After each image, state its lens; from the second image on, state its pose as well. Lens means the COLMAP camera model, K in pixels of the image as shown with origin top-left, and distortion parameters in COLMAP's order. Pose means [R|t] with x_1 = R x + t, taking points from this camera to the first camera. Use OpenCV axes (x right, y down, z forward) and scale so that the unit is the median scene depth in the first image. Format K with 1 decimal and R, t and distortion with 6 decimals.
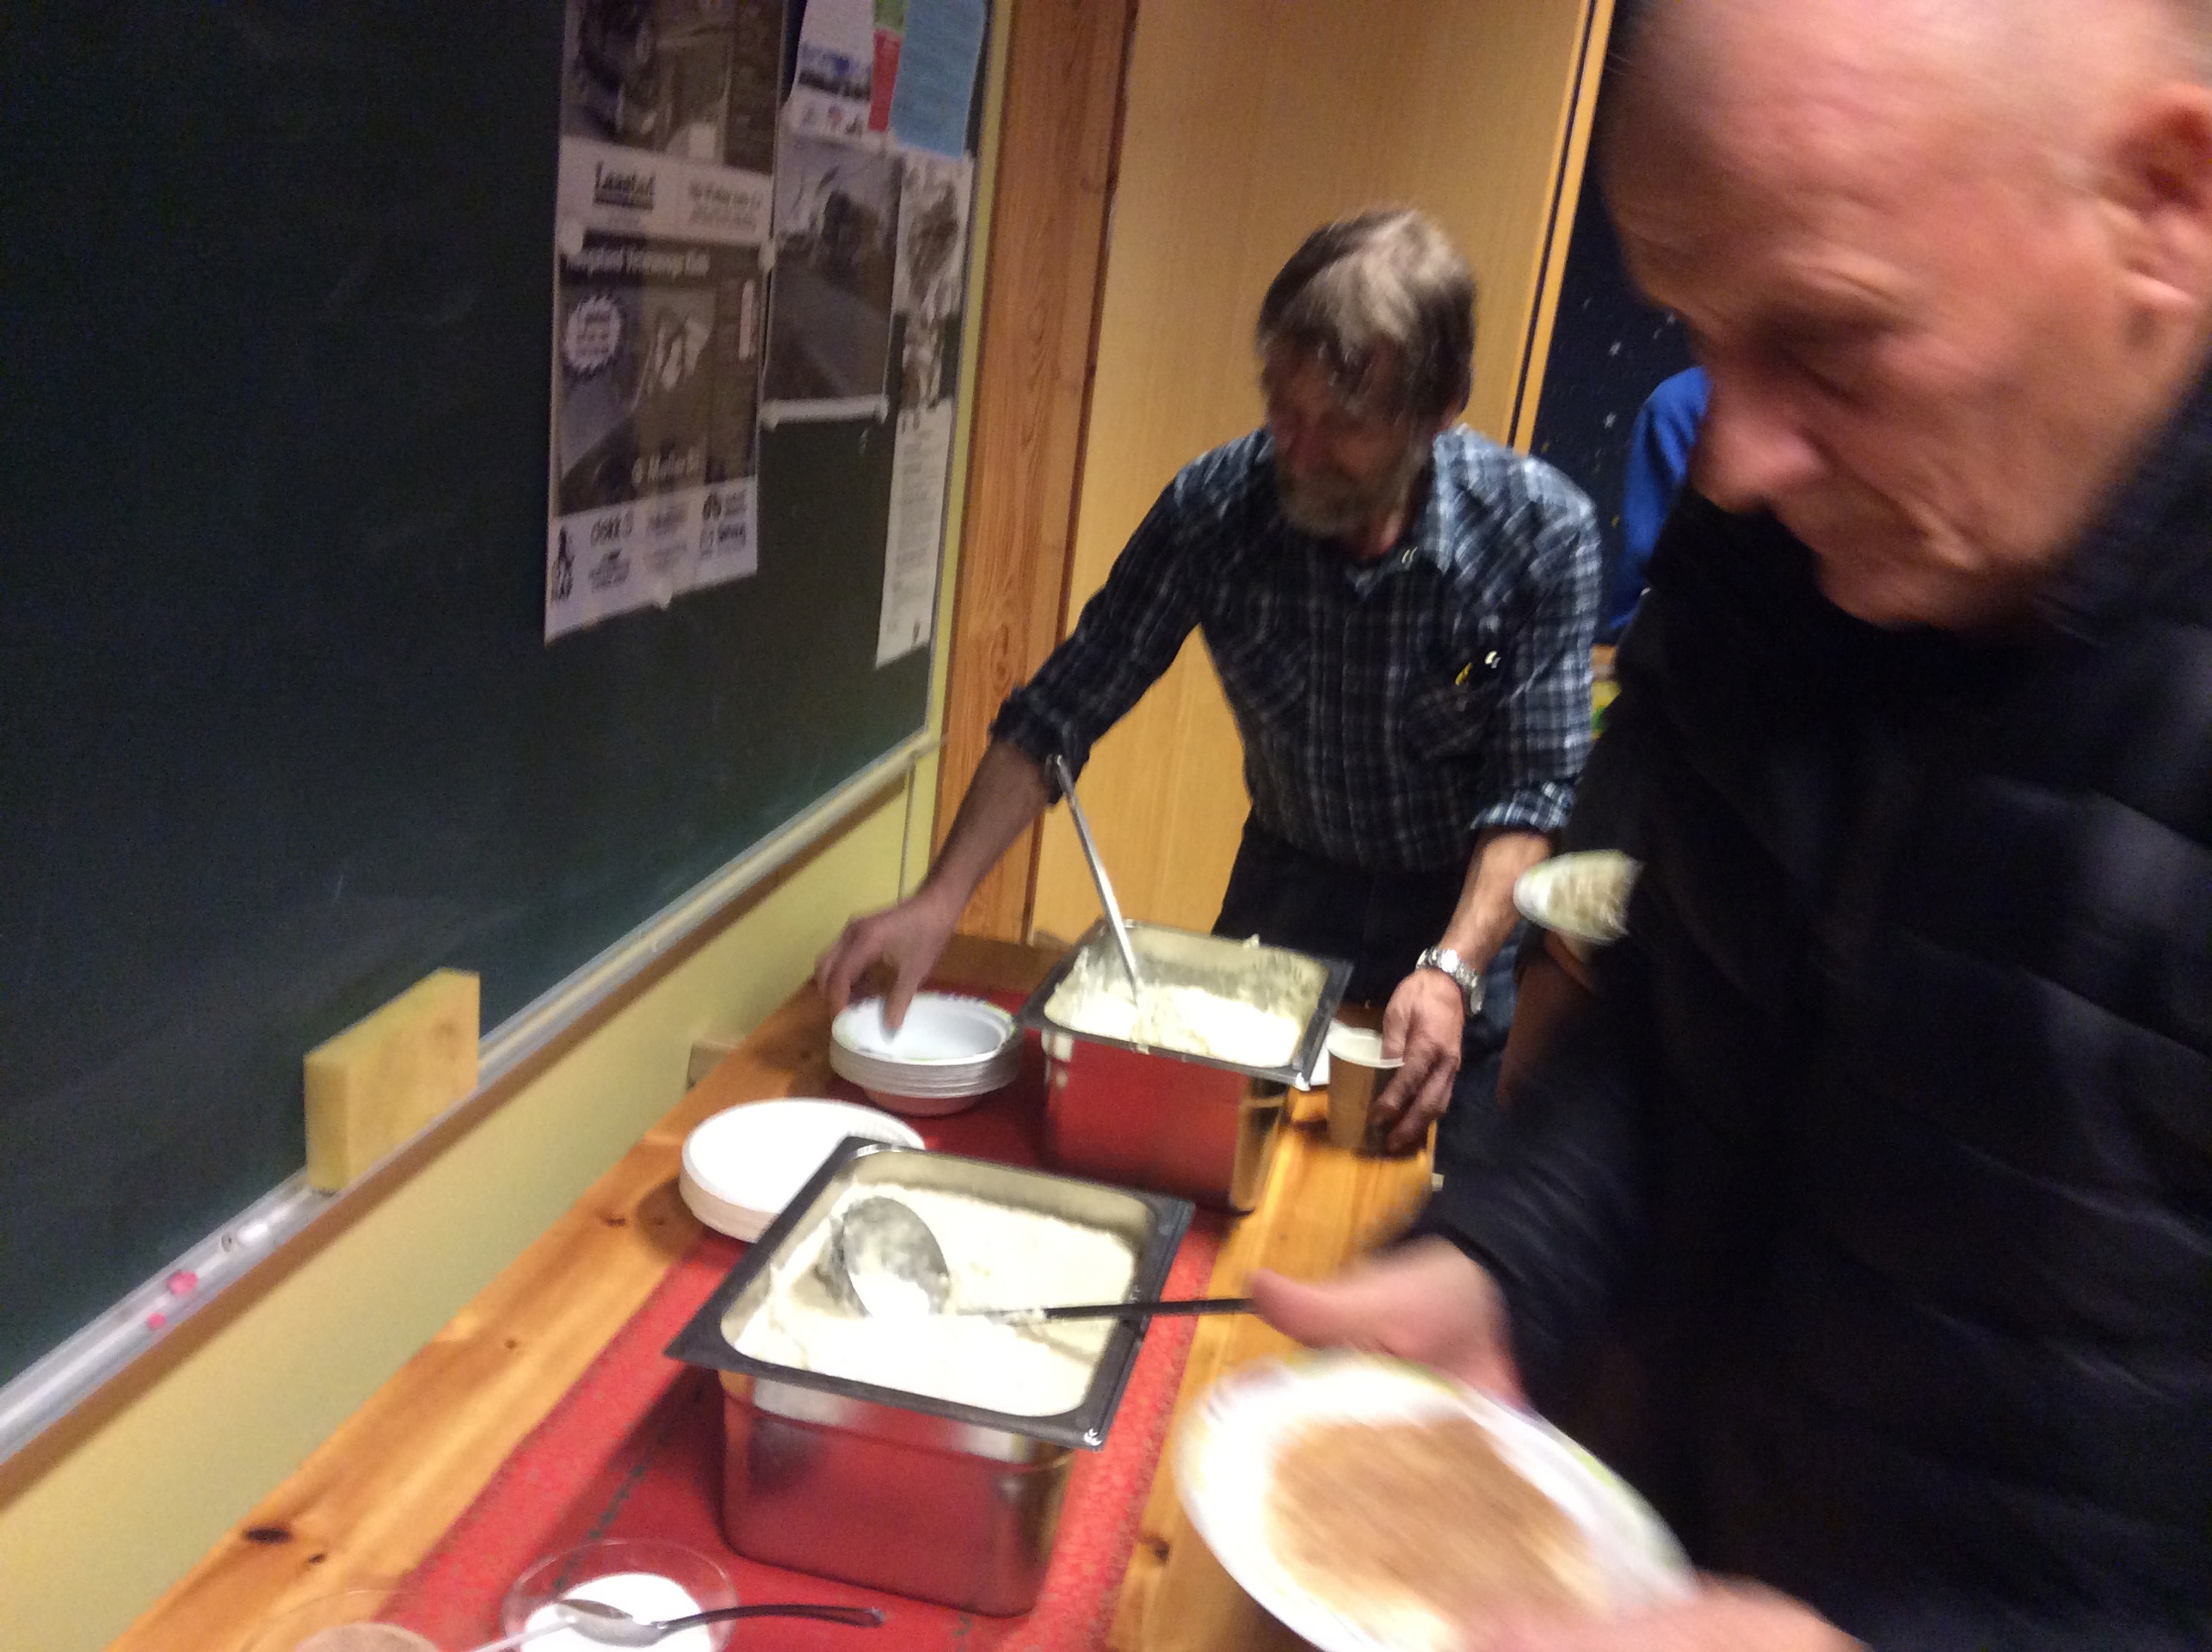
lens RADIAL K [[1989.8, 0, 1115.3], [0, 1989.8, 836.4], [0, 0, 1]] dist [0.092291, -0.175037]
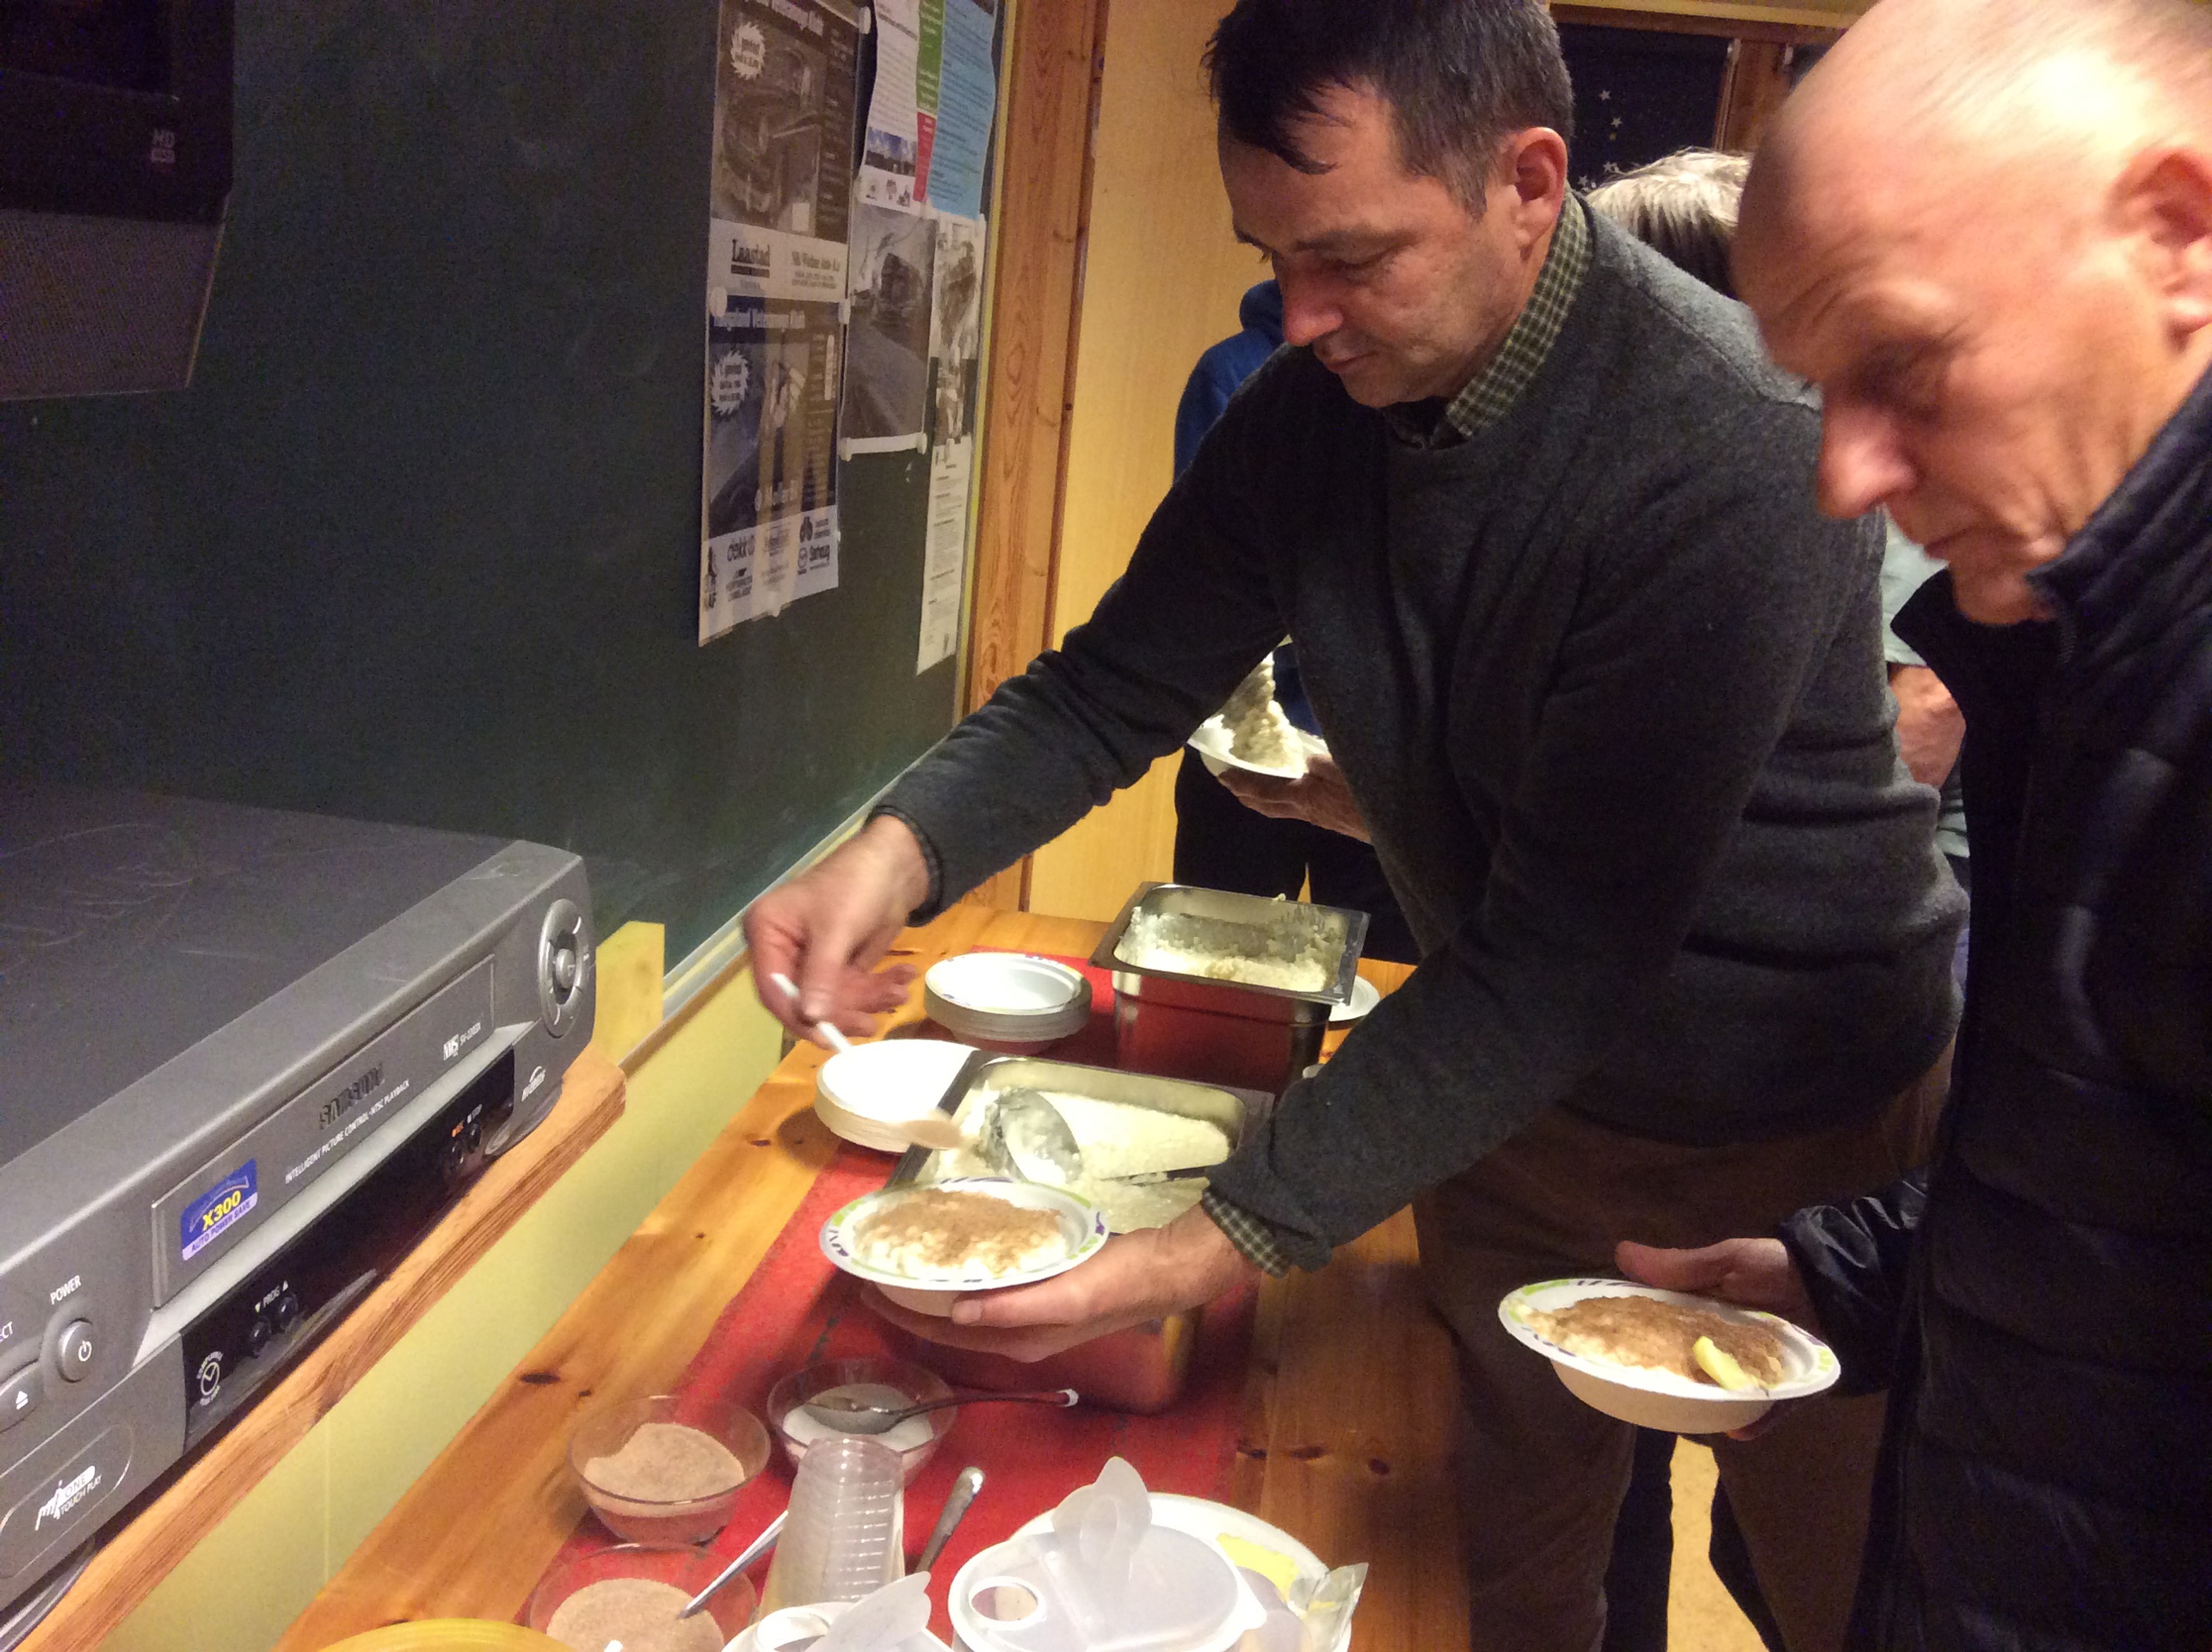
lens RADIAL K [[1989.8, 0, 1096.7], [0, 1989.8, 830.7], [0, 0, 1]] dist [0.092291, -0.175037]
pose [[0.998892, -0.035159, 0.031267, -0.083864], [0.035816, 0.999143, -0.020726, 0.041500], [-0.030512, 0.021823, 0.999296, -0.163042]]
